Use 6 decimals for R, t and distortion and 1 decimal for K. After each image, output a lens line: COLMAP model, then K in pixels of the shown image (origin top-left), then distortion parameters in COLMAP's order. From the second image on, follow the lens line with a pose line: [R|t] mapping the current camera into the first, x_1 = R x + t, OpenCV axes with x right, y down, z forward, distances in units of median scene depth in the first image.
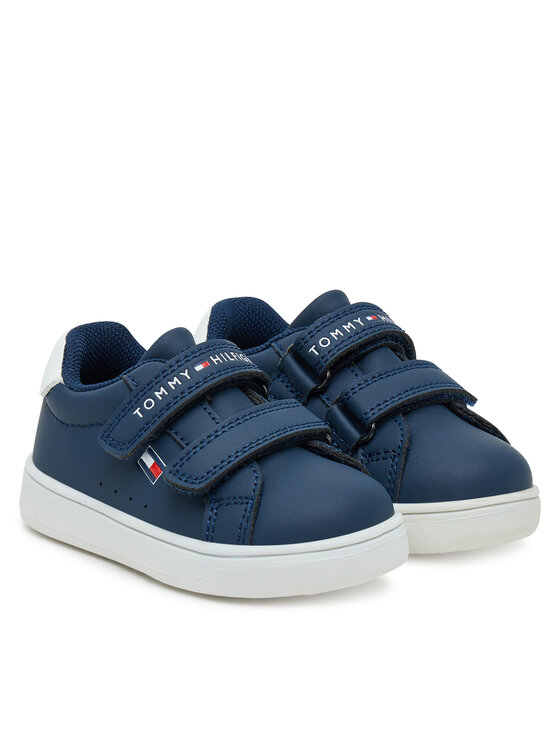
lens RADIAL K [[2198.1, 0, 280.3], [0, 2198.1, 372.9], [0, 0, 1]] dist [0.114482, 0.000000]
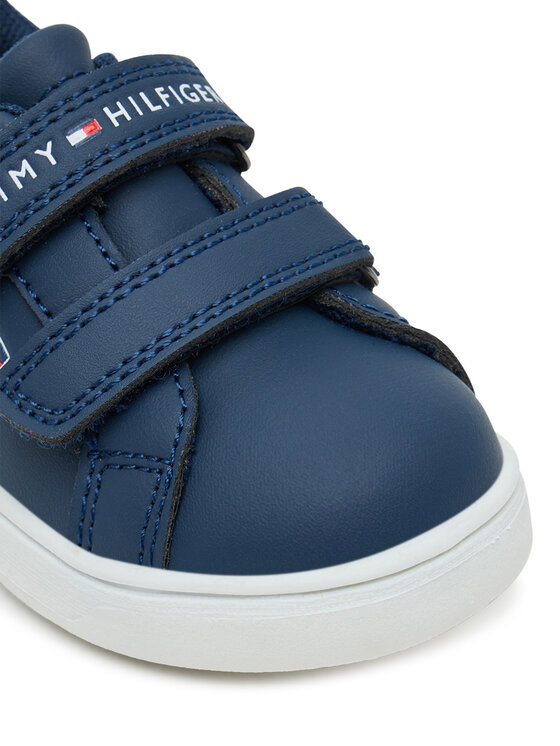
lens RADIAL K [[1437.1, 0, 278.3], [0, 1437.1, 372.9], [0, 0, 1]] dist [-0.107250, 0.000000]
pose [[0.987785, 0.036159, -0.151572, 0.051764], [0.024789, 0.923852, 0.381945, -0.070399], [0.153841, -0.381037, 0.911671, 0.727564]]
